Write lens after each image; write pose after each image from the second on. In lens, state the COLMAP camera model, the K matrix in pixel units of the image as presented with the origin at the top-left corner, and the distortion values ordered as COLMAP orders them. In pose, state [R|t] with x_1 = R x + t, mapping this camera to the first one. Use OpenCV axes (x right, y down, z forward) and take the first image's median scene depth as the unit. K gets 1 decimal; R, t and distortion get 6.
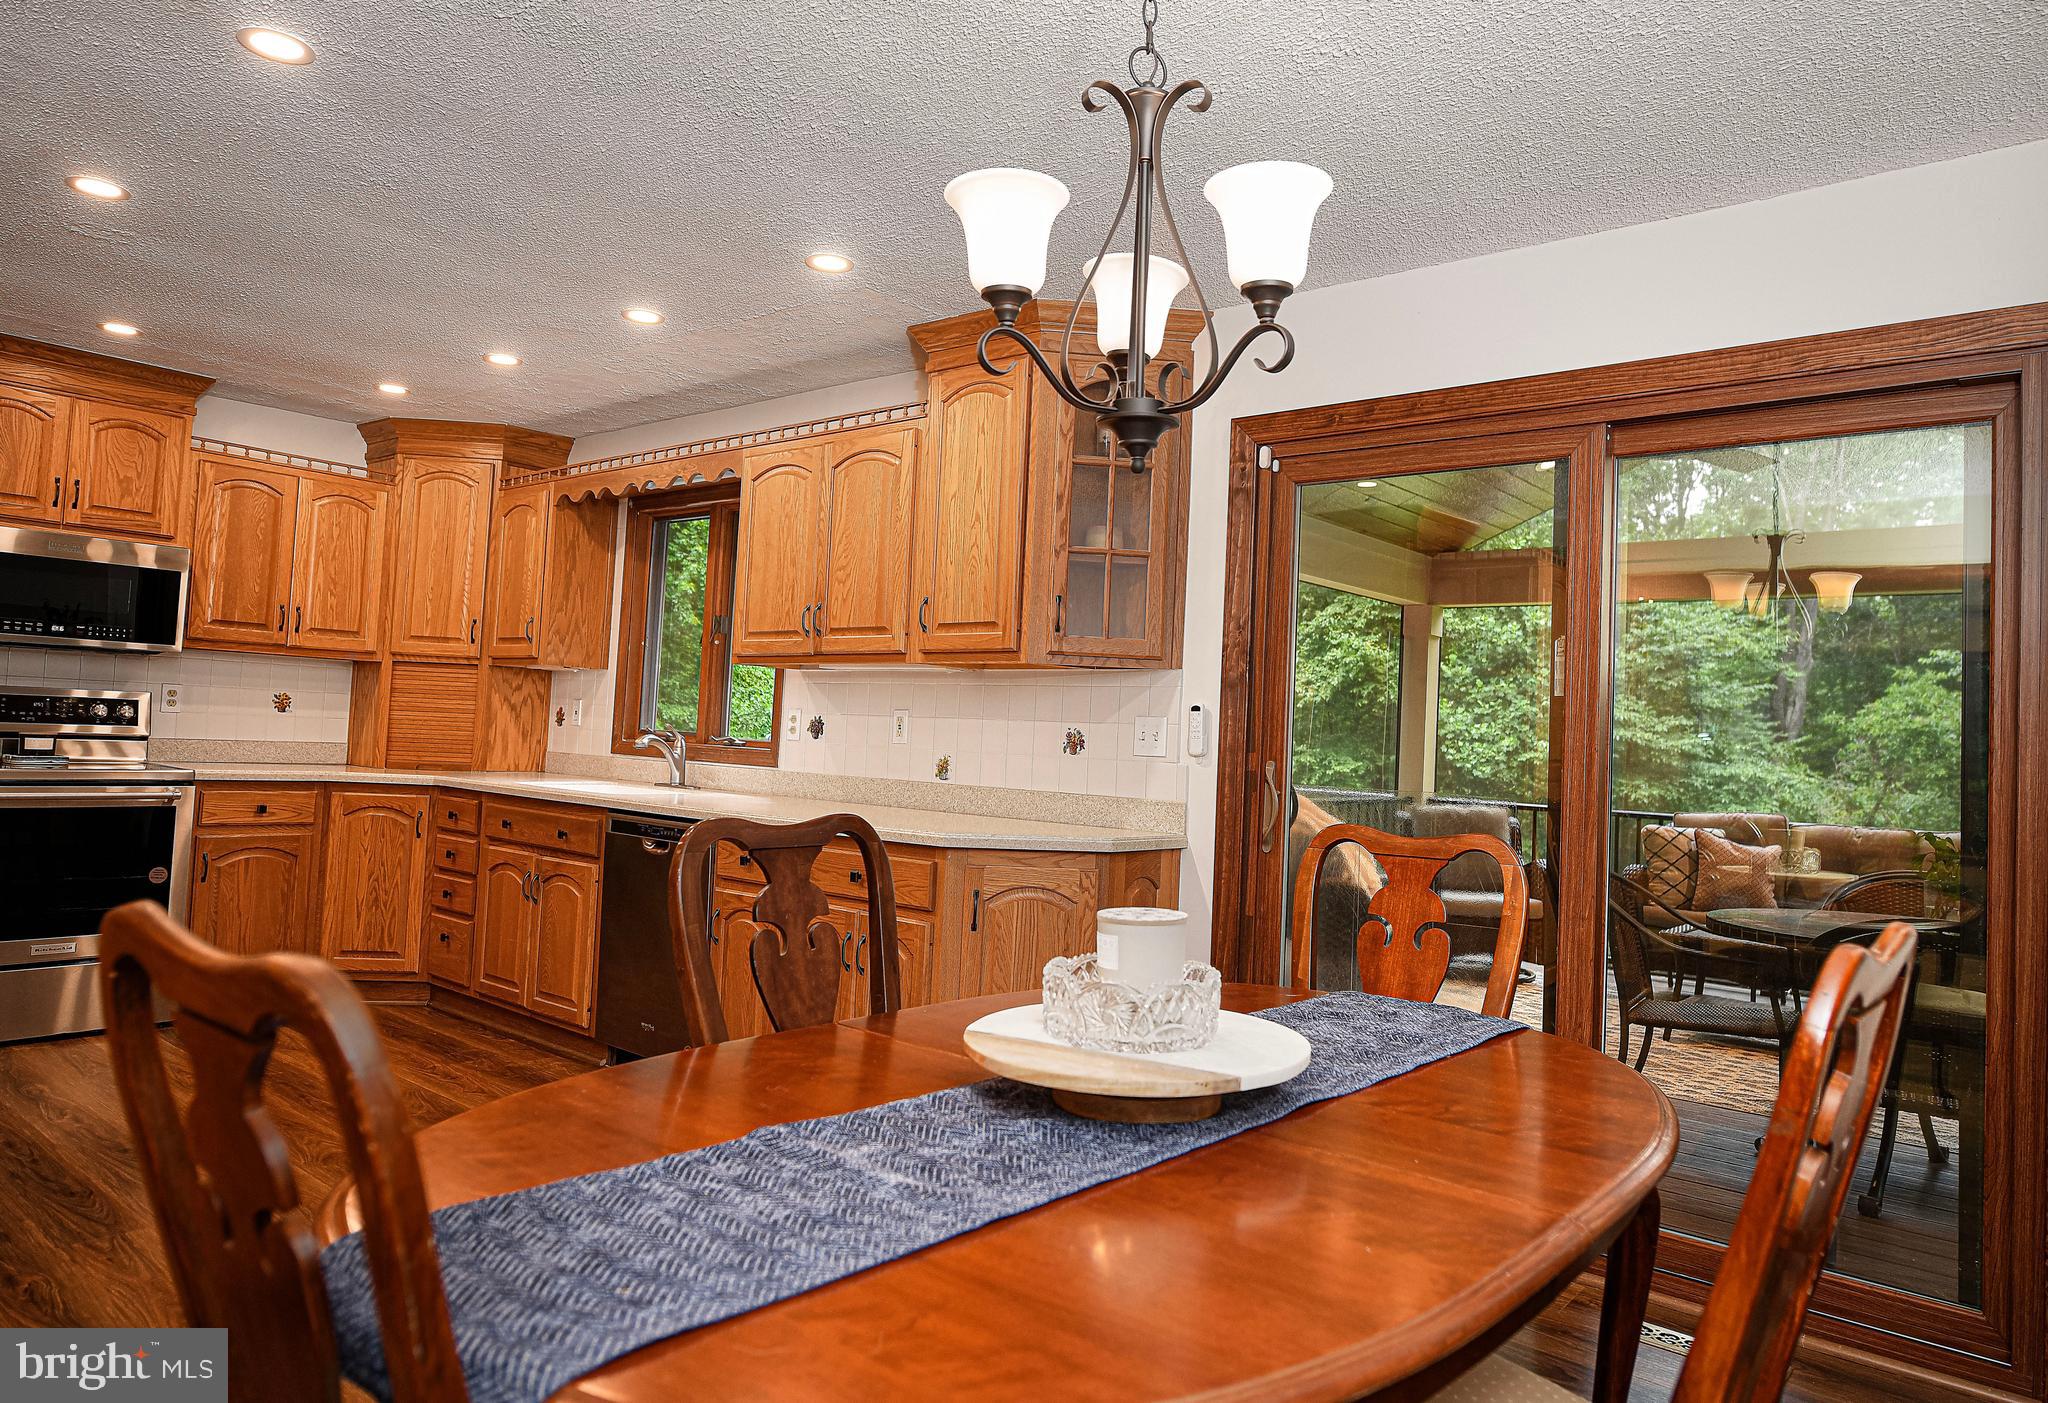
lens RADIAL K [[1302.0, 0, 1094.1], [0, 1302.0, 671.9], [0, 0, 1]] dist [-0.002568, -0.001825]
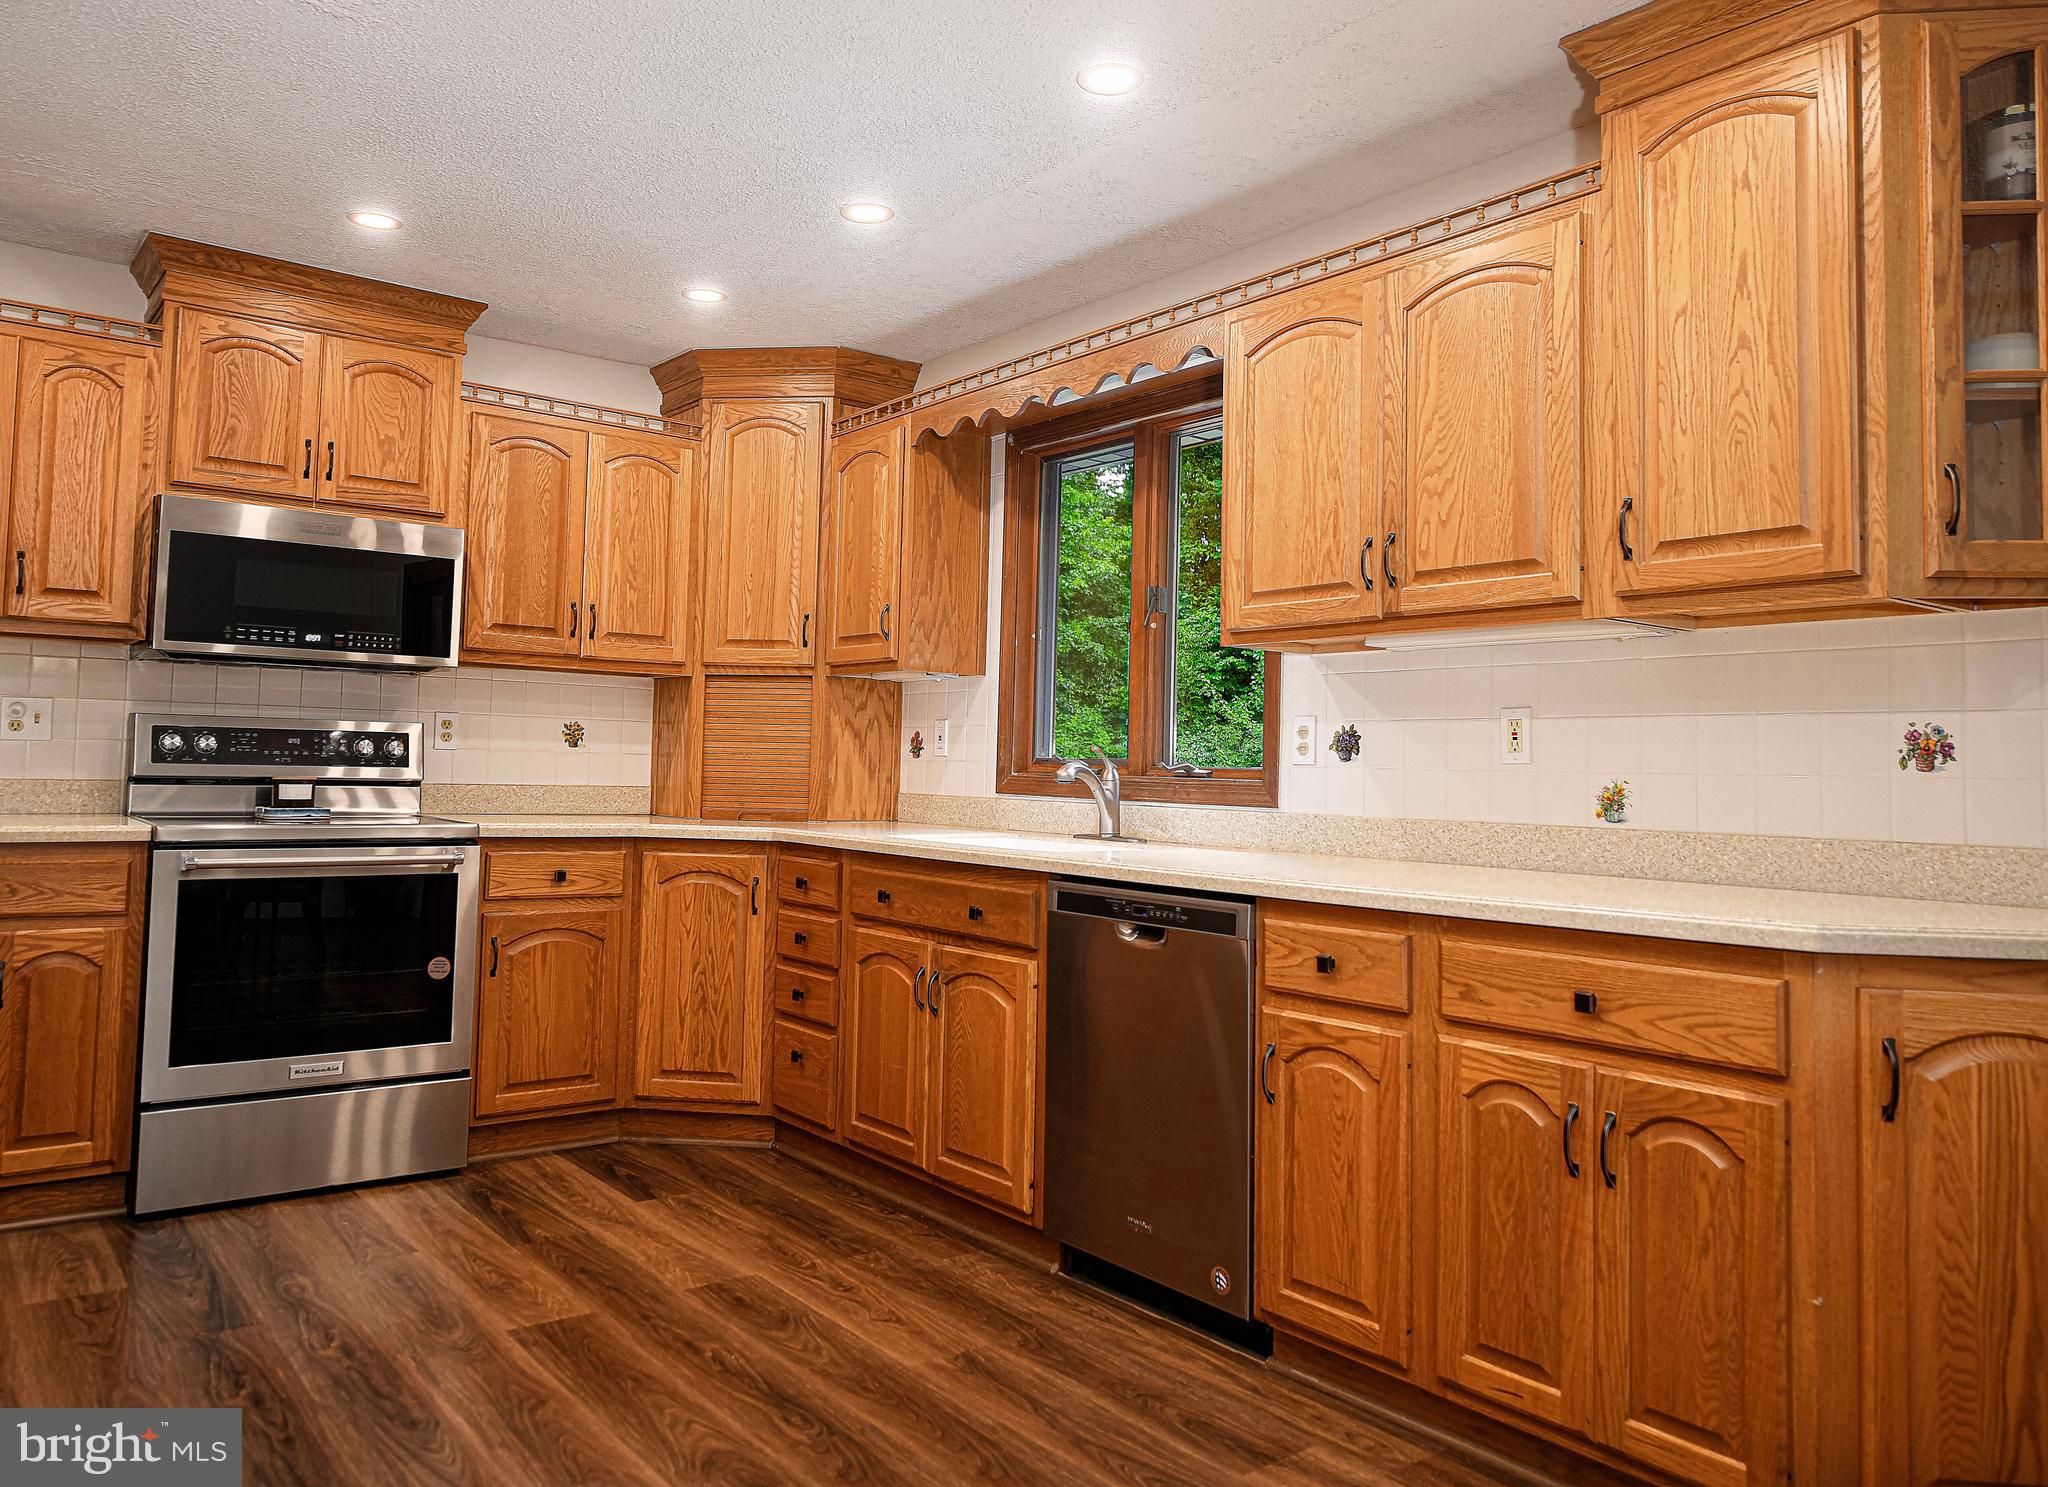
lens RADIAL K [[1467.3, 0, 1011.6], [0, 1467.3, 687.4], [0, 0, 1]] dist [0.000647, 0.000248]
pose [[0.970945, -0.035144, -0.236709, -0.192598], [0.031890, 0.999337, -0.017561, 0.021783], [0.237169, 0.009502, 0.971422, 0.254386]]
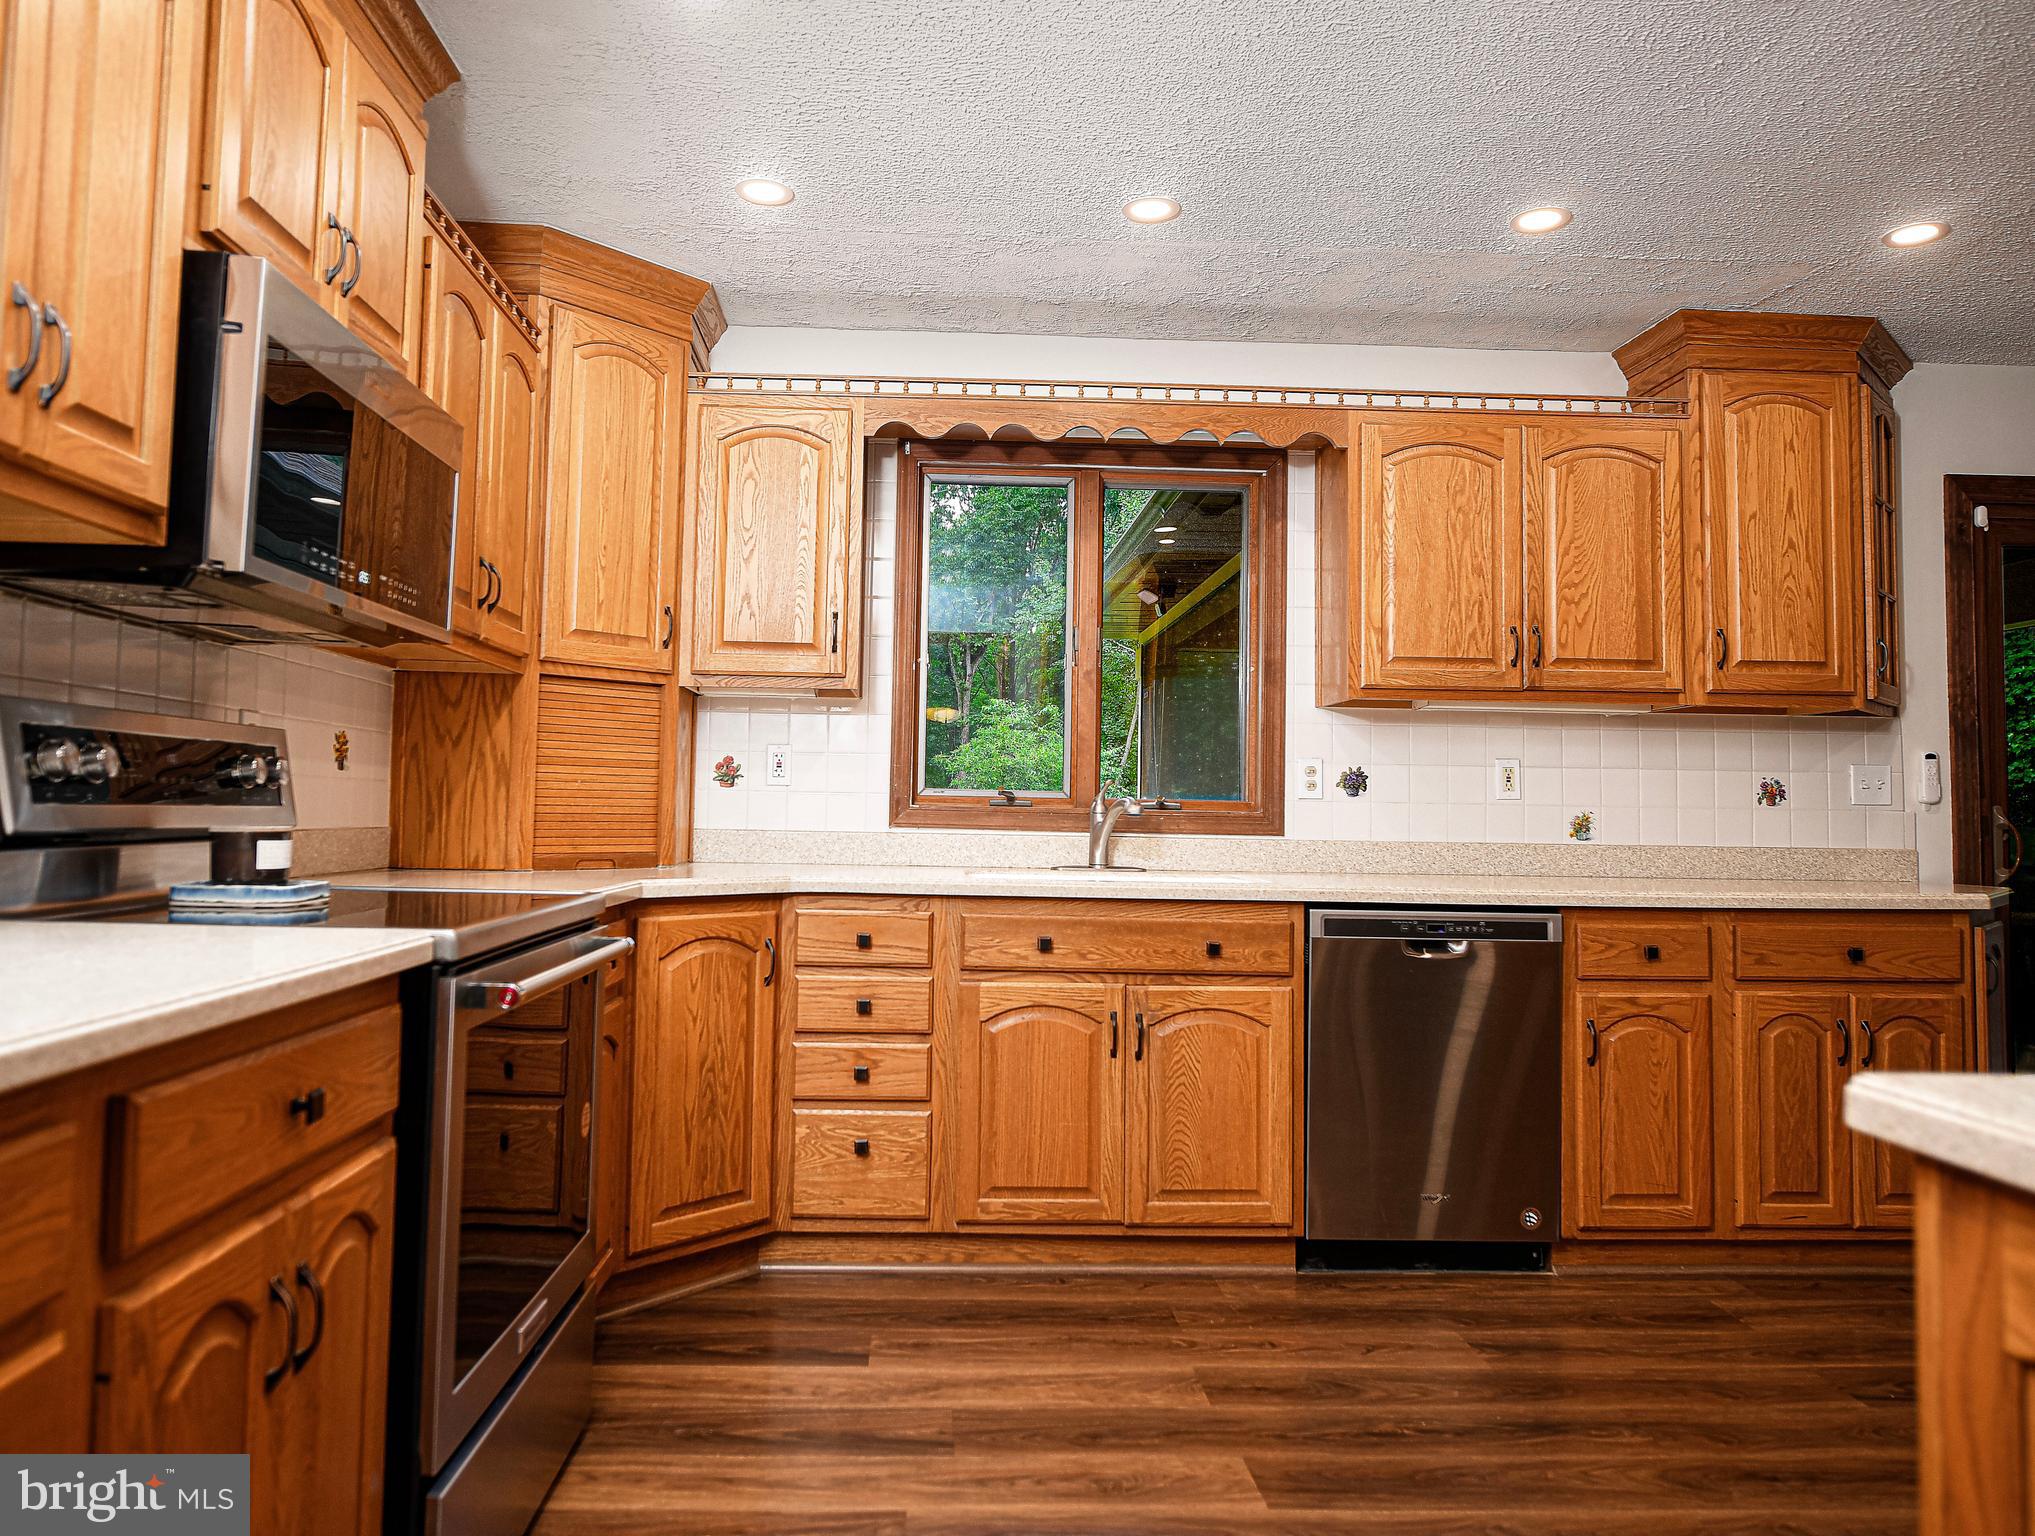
lens RADIAL K [[1372.5, 0, 968.9], [0, 1372.5, 736.9], [0, 0, 1]] dist [0.000384, -0.001100]
pose [[0.760023, 0.004326, 0.649882, -0.881704], [-0.016780, 0.999775, 0.012970, 0.008639], [-0.649680, -0.020762, 0.759925, 0.503044]]
